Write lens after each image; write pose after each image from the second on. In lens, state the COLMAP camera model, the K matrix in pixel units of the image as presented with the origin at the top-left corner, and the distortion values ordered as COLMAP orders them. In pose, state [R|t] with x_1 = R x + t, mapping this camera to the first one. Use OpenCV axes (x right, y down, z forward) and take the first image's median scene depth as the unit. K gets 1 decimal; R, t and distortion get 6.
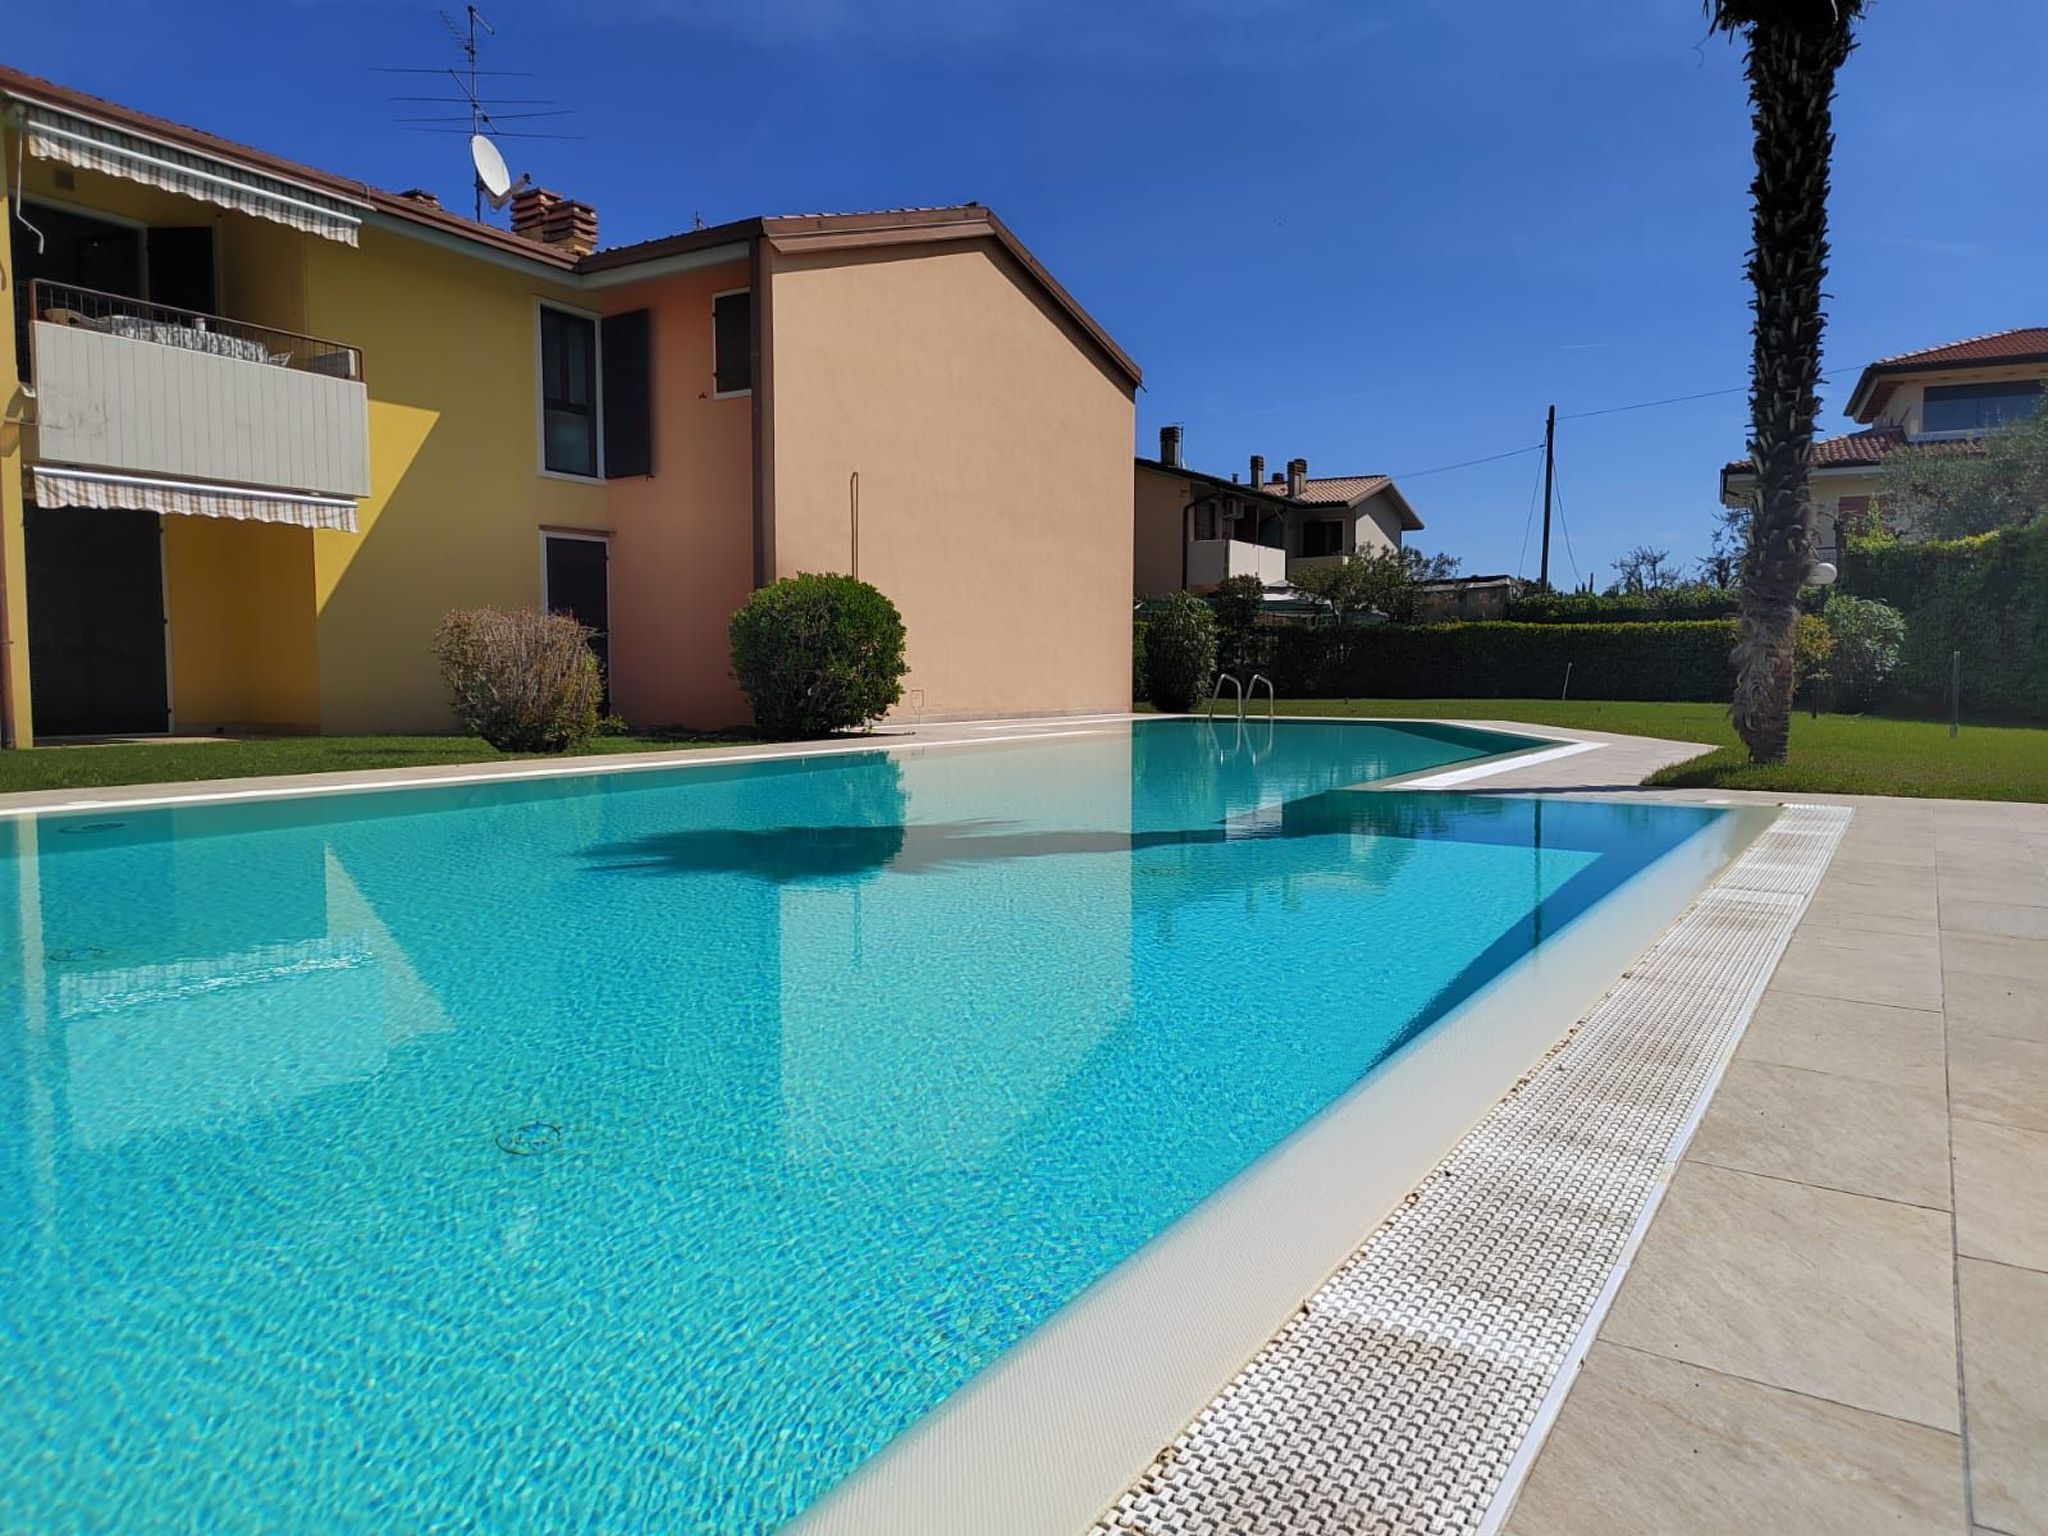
lens RADIAL K [[1388.3, 0, 1029.2], [0, 1388.3, 721.8], [0, 0, 1]] dist [0.035599, -0.021736]
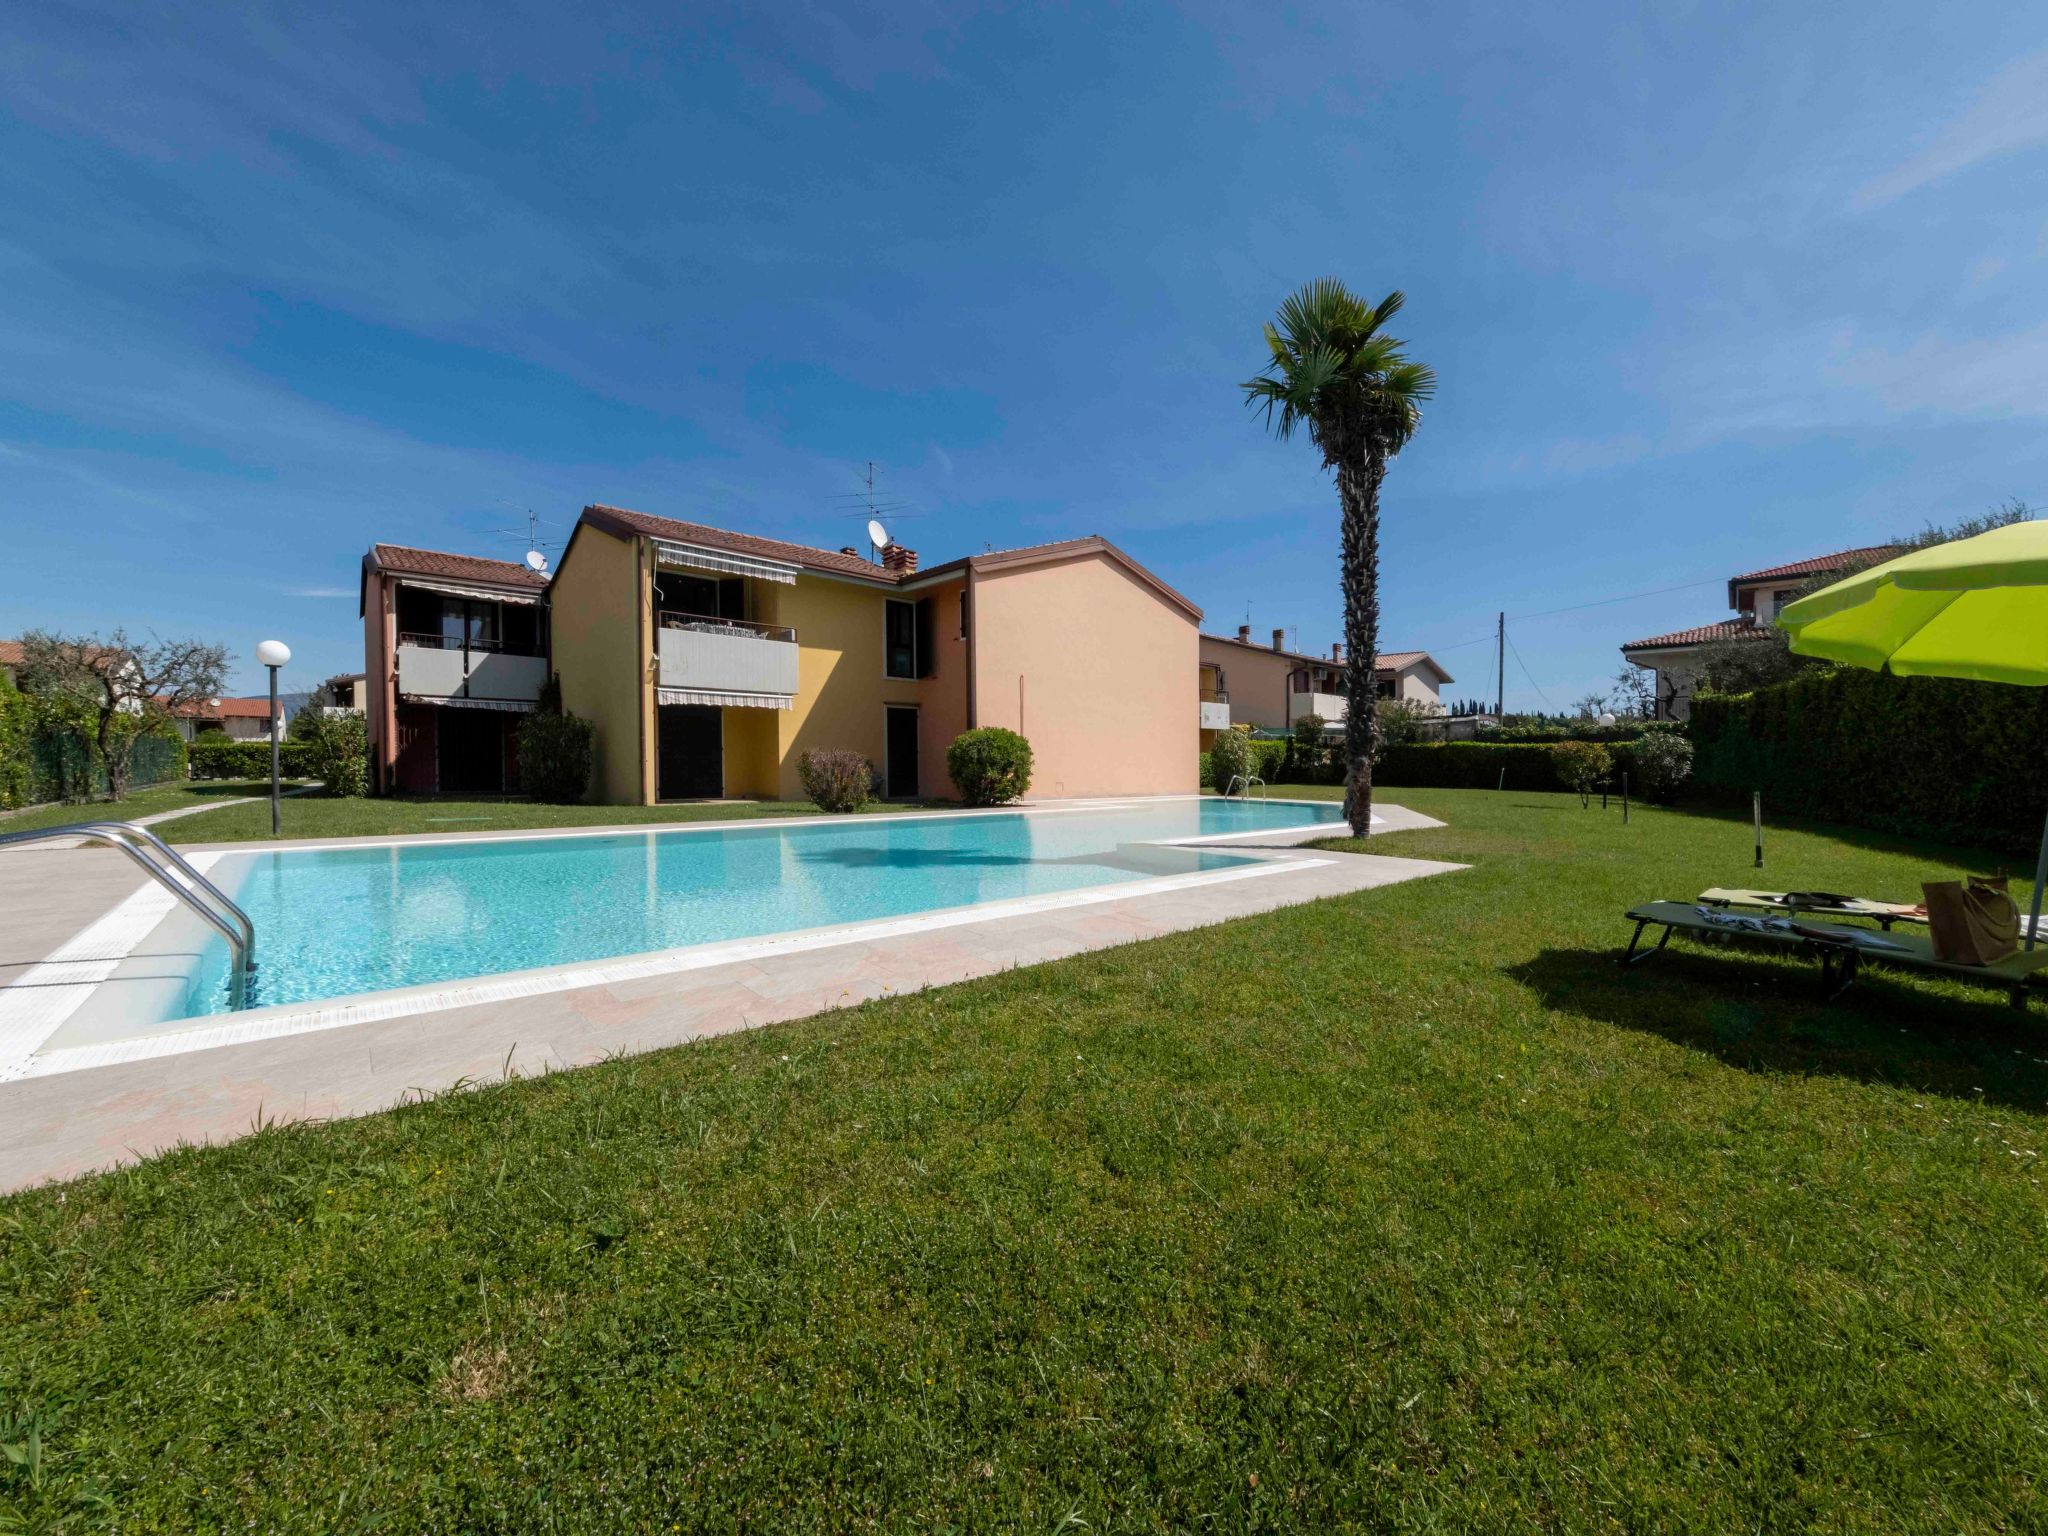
lens RADIAL K [[788.4, 0, 1042.9], [0, 788.4, 763.4], [0, 0, 1]] dist [0.000706, 0.001825]
pose [[0.961982, 0.010604, -0.272908, 0.214018], [-0.019480, 0.999365, -0.029834, -0.016406], [0.272419, 0.034016, 0.961577, -0.087506]]
